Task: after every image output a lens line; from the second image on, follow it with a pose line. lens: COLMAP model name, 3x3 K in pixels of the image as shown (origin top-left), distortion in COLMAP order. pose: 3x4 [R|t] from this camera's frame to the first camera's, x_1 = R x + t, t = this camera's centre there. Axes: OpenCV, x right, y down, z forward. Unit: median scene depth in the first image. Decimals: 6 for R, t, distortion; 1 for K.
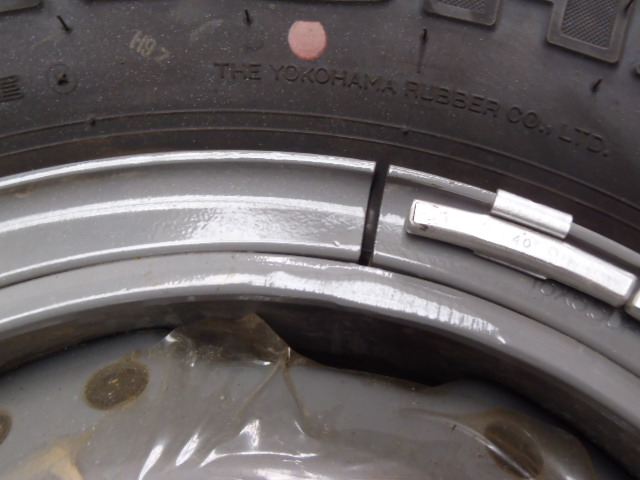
lens RADIAL K [[689.7, 0, 320.0], [0, 689.7, 240.0], [0, 0, 1]] dist [0.103047, -0.004404]
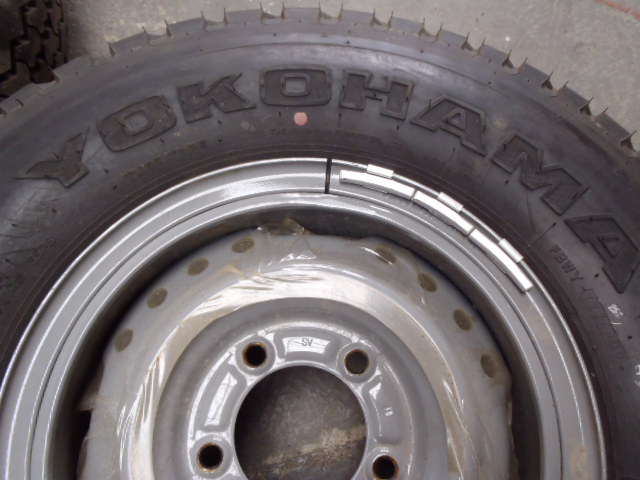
lens RADIAL K [[526.8, 0, 320.0], [0, 526.8, 240.0], [0, 0, 1]] dist [0.000138, 0.001461]
pose [[0.996362, -0.085219, 0.000837, 0.017884], [0.084972, 0.994137, 0.066869, 0.079746], [-0.006531, -0.066555, 0.997761, -1.254587]]
